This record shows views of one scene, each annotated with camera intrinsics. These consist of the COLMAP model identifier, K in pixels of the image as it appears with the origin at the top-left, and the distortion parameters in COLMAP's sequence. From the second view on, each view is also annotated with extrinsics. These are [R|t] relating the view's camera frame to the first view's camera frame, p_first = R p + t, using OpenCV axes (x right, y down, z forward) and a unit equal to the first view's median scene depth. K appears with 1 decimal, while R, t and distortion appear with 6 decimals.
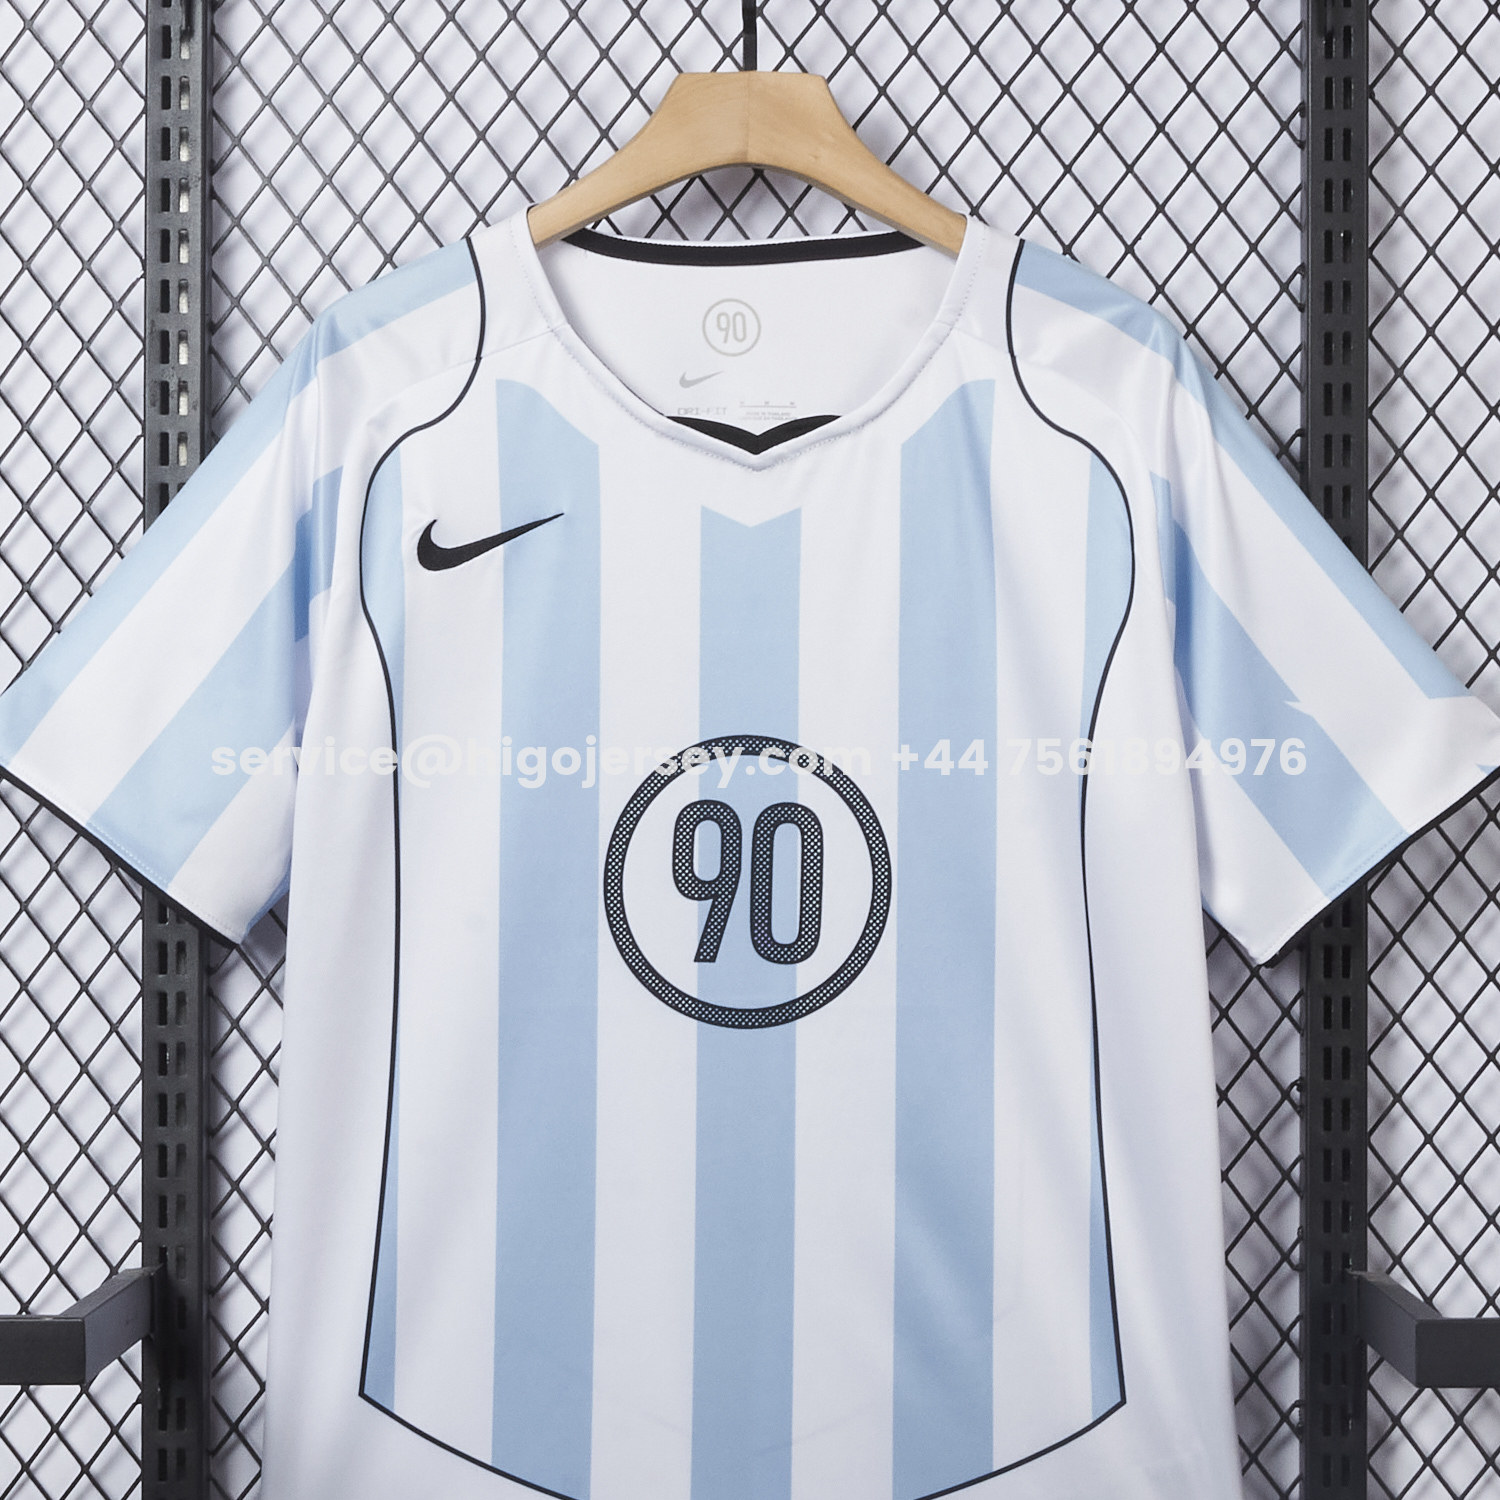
lens RADIAL K [[3078.9, 0, 752.6], [0, 3078.9, 763.2], [0, 0, 1]] dist [0.010117, 0.000000]
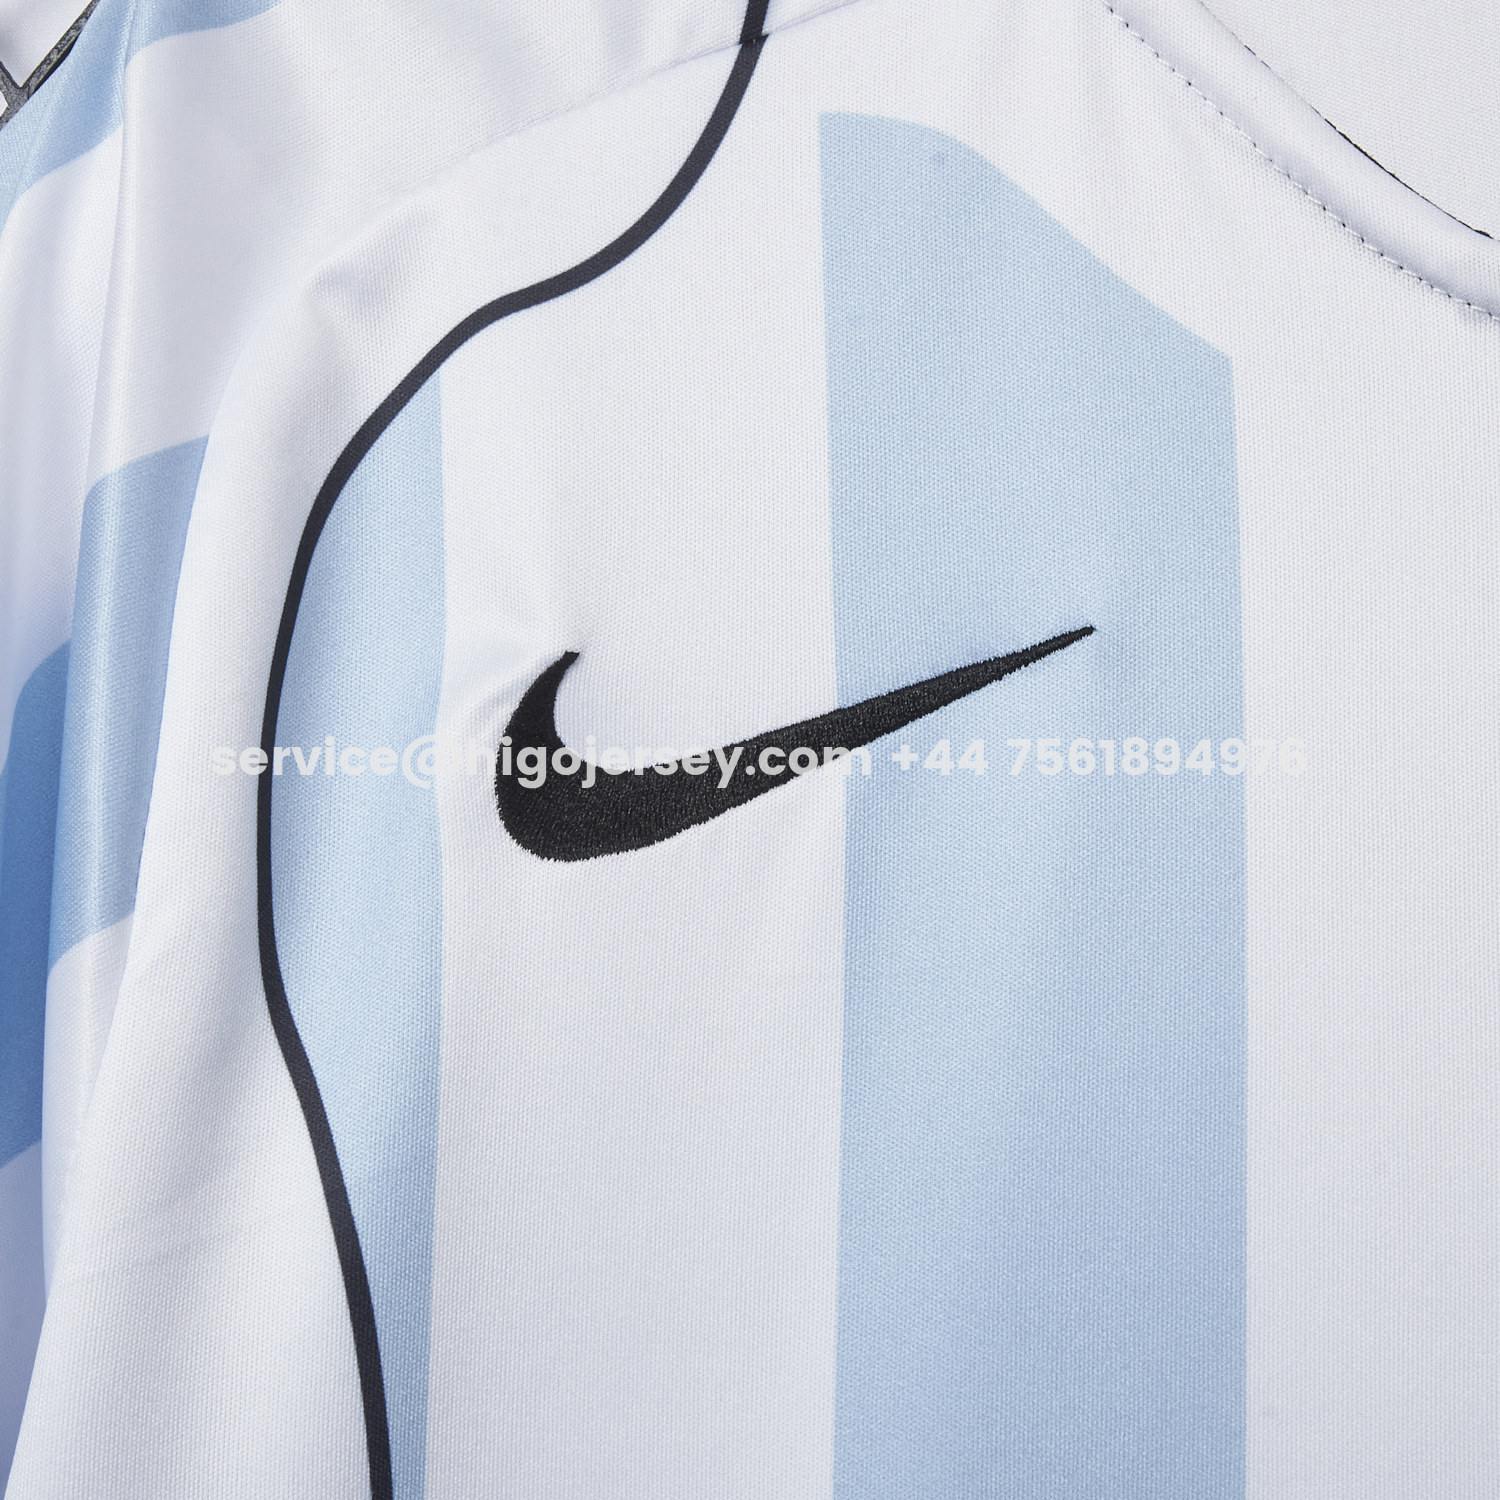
lens RADIAL K [[3078.9, 0, 746.0], [0, 3078.9, 747.7], [0, 0, 1]] dist [0.010117, 0.000000]
pose [[0.999870, -0.003586, -0.015700, -0.083043], [-0.000173, 0.972448, -0.233120, -0.014072], [0.016104, 0.233093, 0.972321, 0.741859]]
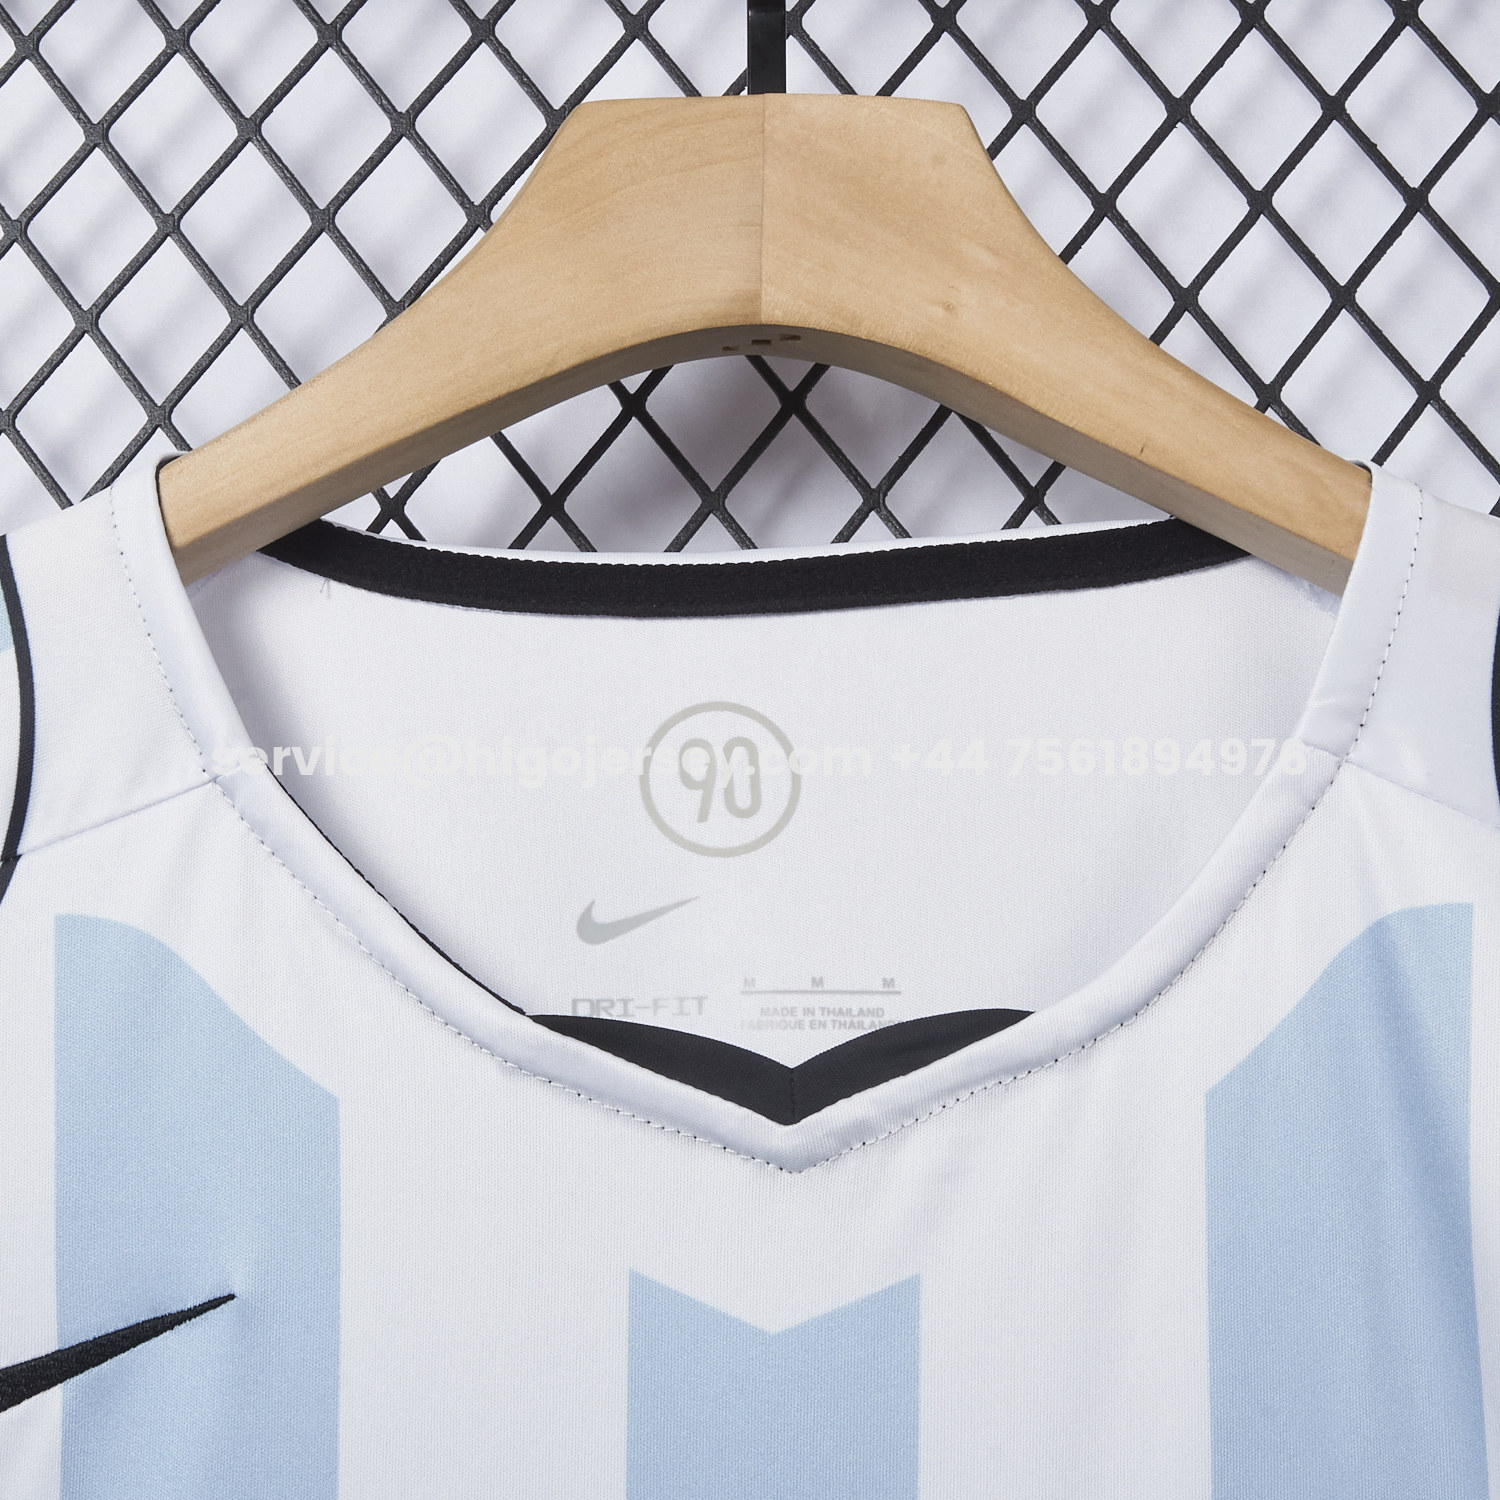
lens RADIAL K [[3078.9, 0, 756.0], [0, 3078.9, 758.2], [0, 0, 1]] dist [0.010117, 0.000000]
pose [[0.999912, -0.005057, -0.012251, 0.001967], [0.002102, 0.973146, -0.230180, -0.058485], [0.013086, 0.230134, 0.973071, 0.631199]]
